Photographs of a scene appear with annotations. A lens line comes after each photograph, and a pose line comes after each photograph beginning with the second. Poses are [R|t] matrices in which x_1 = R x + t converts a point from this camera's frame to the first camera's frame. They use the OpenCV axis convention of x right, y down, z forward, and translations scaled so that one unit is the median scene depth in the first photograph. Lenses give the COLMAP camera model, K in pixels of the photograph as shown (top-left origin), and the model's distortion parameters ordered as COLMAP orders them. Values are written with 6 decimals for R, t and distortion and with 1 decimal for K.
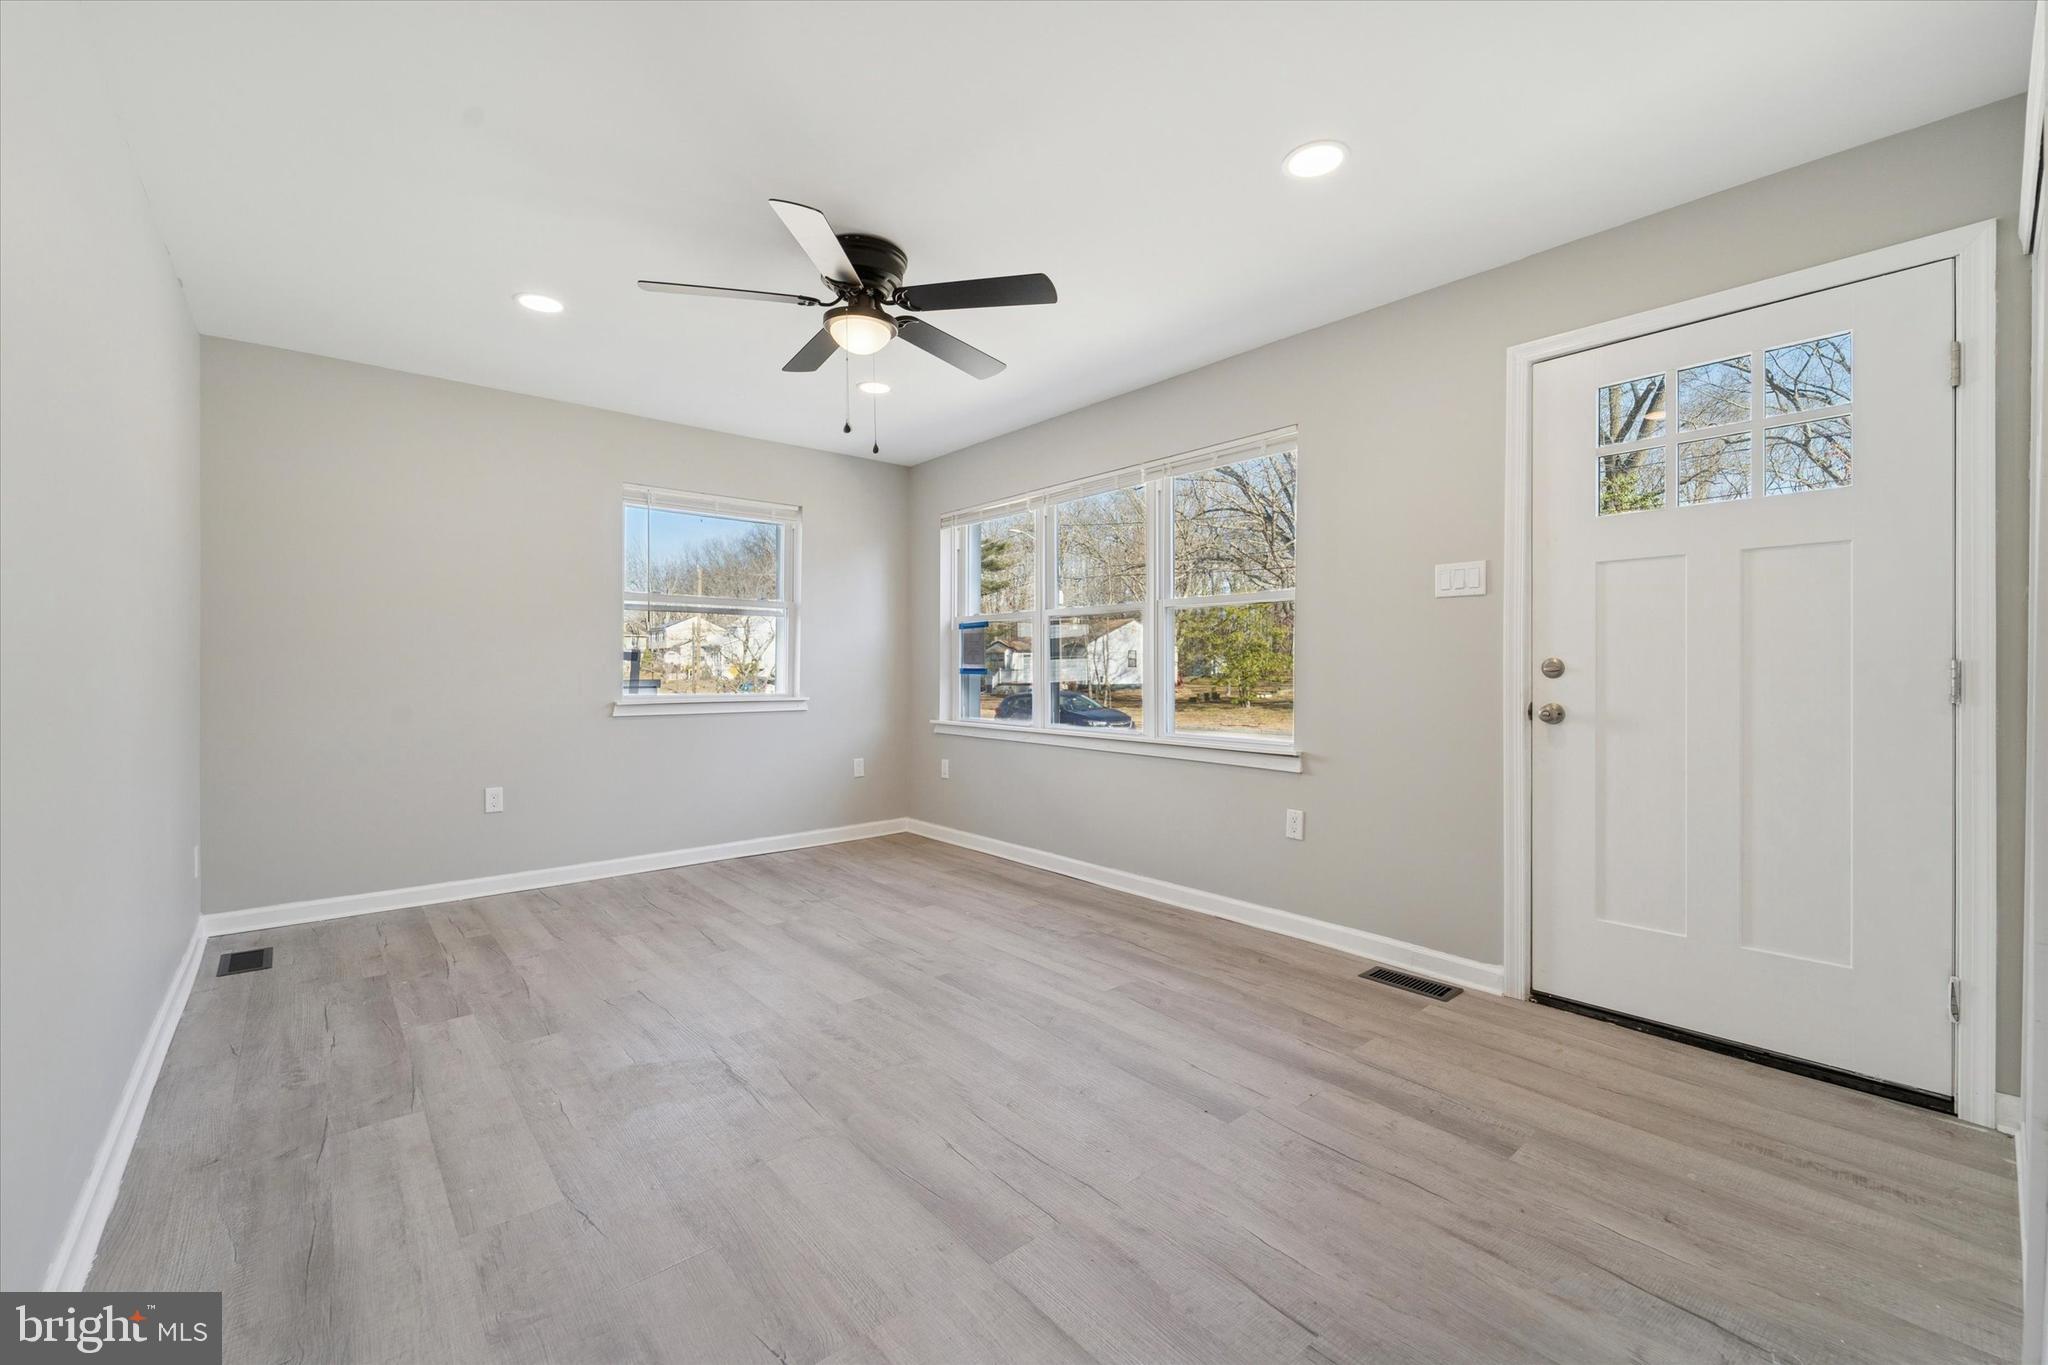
lens RADIAL K [[824.4, 0, 1019.0], [0, 824.4, 681.0], [0, 0, 1]] dist [0.000940, -0.001260]
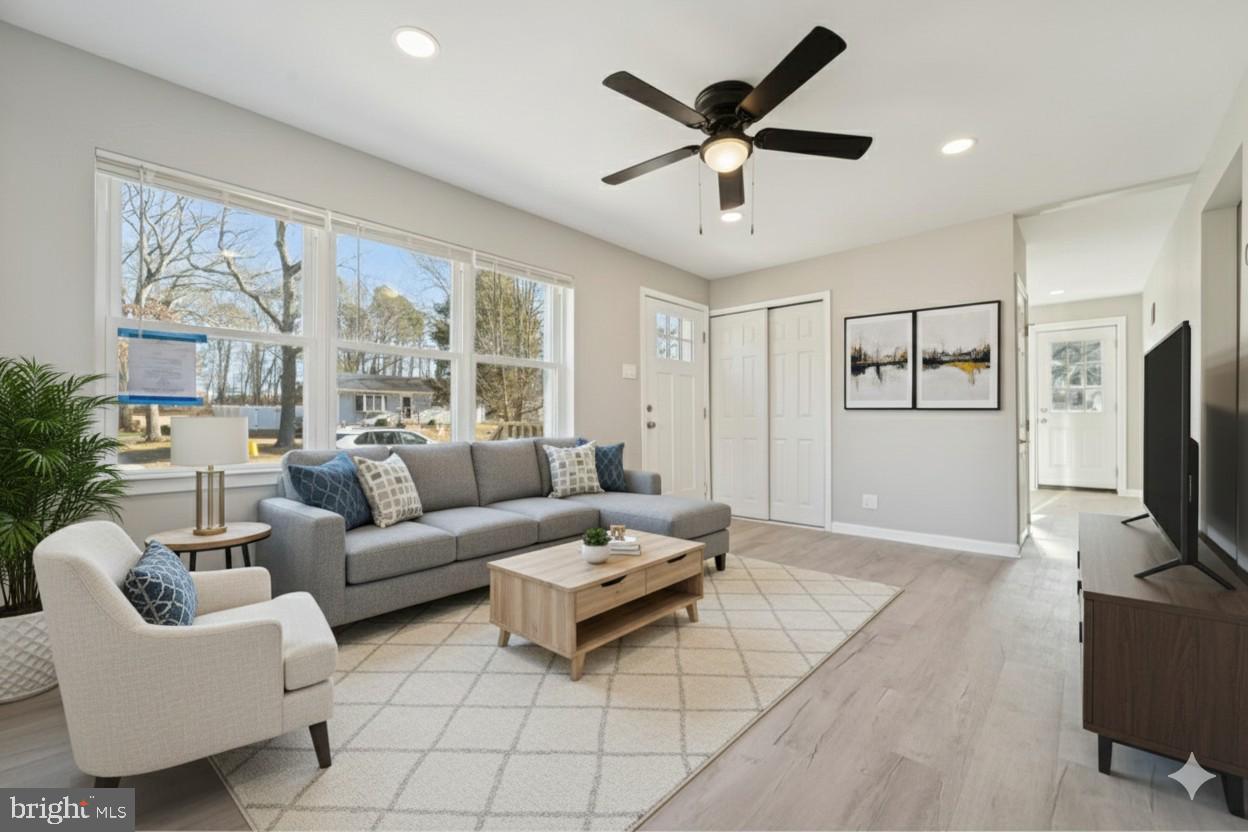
lens RADIAL K [[502.4, 0, 623.6], [0, 502.4, 419.6], [0, 0, 1]] dist [0.000940, -0.001260]
pose [[-0.112307, -0.018433, 0.993503, -1.011159], [-0.002958, 0.999830, 0.018216, -0.007640], [-0.993669, -0.000893, -0.112342, 1.251096]]
